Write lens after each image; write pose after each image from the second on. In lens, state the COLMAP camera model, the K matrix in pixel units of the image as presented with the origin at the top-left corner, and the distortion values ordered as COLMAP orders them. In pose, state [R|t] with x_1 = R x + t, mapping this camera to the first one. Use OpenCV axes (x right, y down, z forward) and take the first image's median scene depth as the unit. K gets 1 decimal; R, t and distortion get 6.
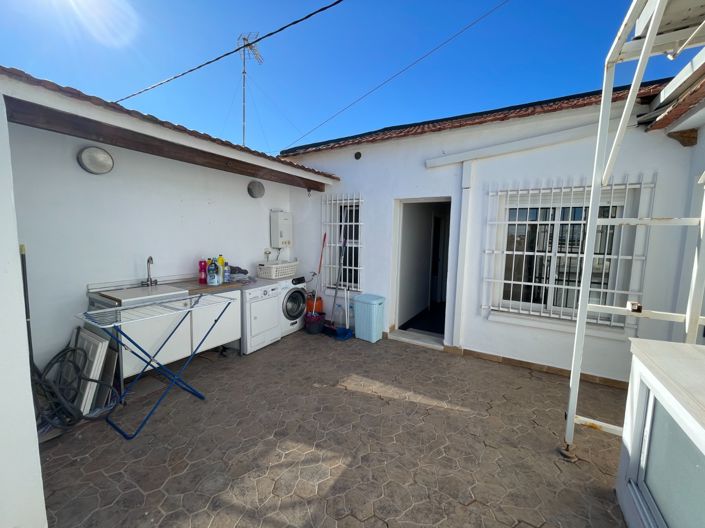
lens RADIAL K [[283.3, 0, 352.8], [0, 283.3, 262.5], [0, 0, 1]] dist [0.000631, 0.000094]
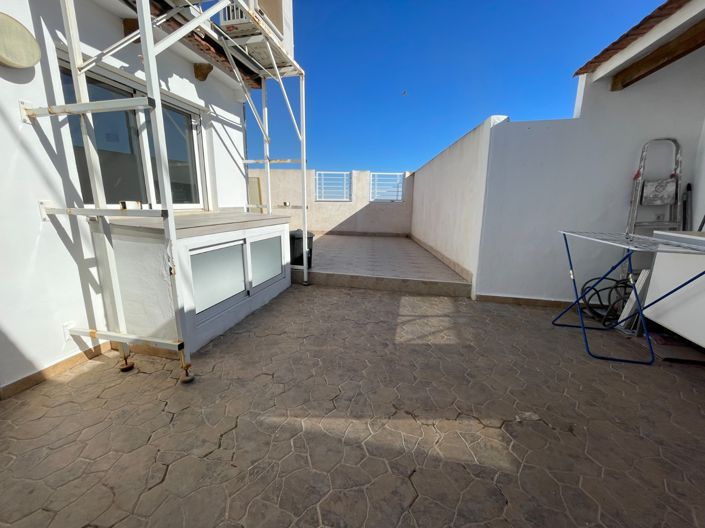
lens RADIAL K [[283.3, 0, 353.6], [0, 283.3, 263.4], [0, 0, 1]] dist [0.000631, 0.000094]
pose [[-0.950049, 0.040896, -0.309410, 0.470627], [-0.056655, 0.952308, 0.299833, 0.011280], [0.306915, 0.302386, -0.902422, 1.725525]]
